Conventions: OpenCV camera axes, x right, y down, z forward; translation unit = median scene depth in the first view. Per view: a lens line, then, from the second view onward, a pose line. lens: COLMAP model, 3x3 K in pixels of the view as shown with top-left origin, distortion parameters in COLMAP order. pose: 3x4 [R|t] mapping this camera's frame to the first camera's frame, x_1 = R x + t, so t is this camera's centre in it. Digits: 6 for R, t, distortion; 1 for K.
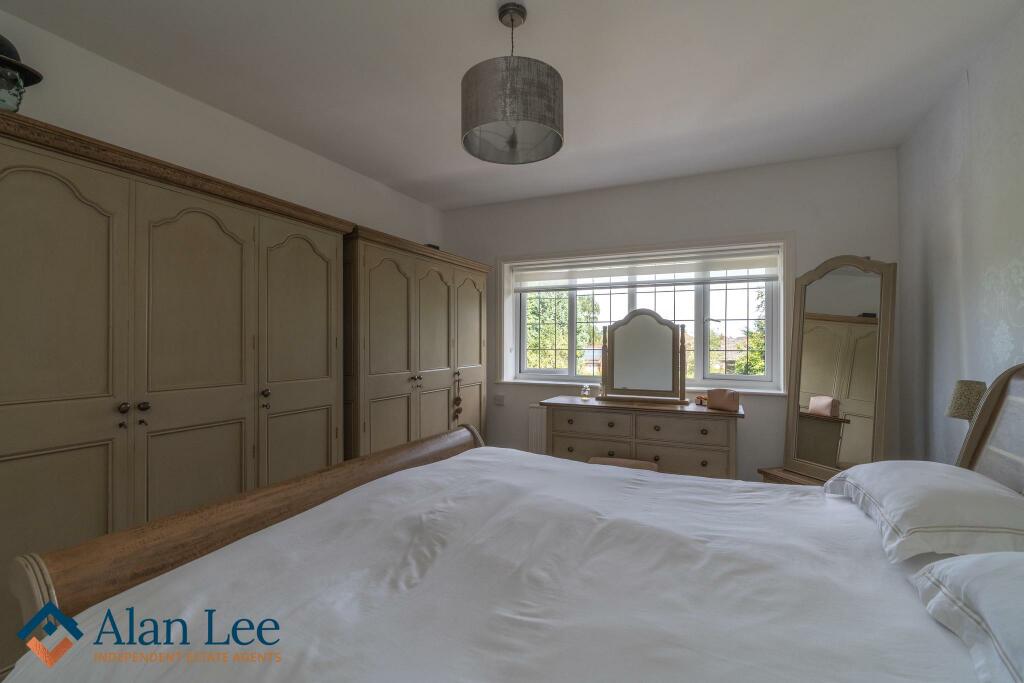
lens RADIAL K [[469.8, 0, 513.7], [0, 469.8, 341.5], [0, 0, 1]] dist [-0.002776, -0.000042]
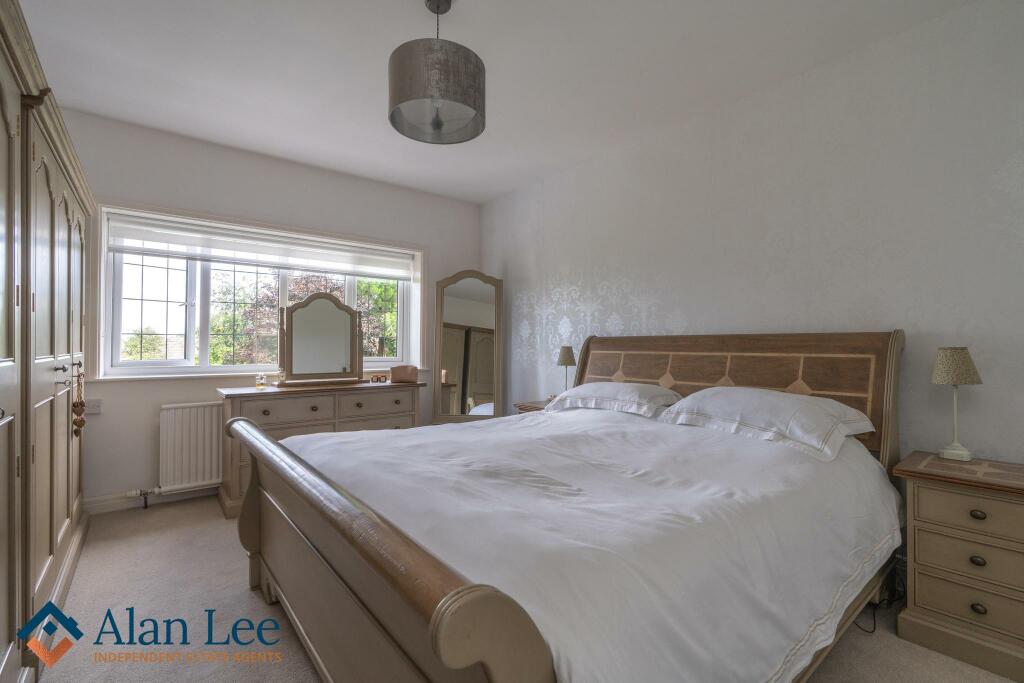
lens RADIAL K [[469.8, 0, 513.7], [0, 469.8, 341.5], [0, 0, 1]] dist [-0.002776, -0.000042]
pose [[0.412229, 0.008322, 0.911042, -0.492945], [-0.000144, 0.999959, -0.009069, 0.046208], [-0.911080, 0.003607, 0.412213, 0.219696]]
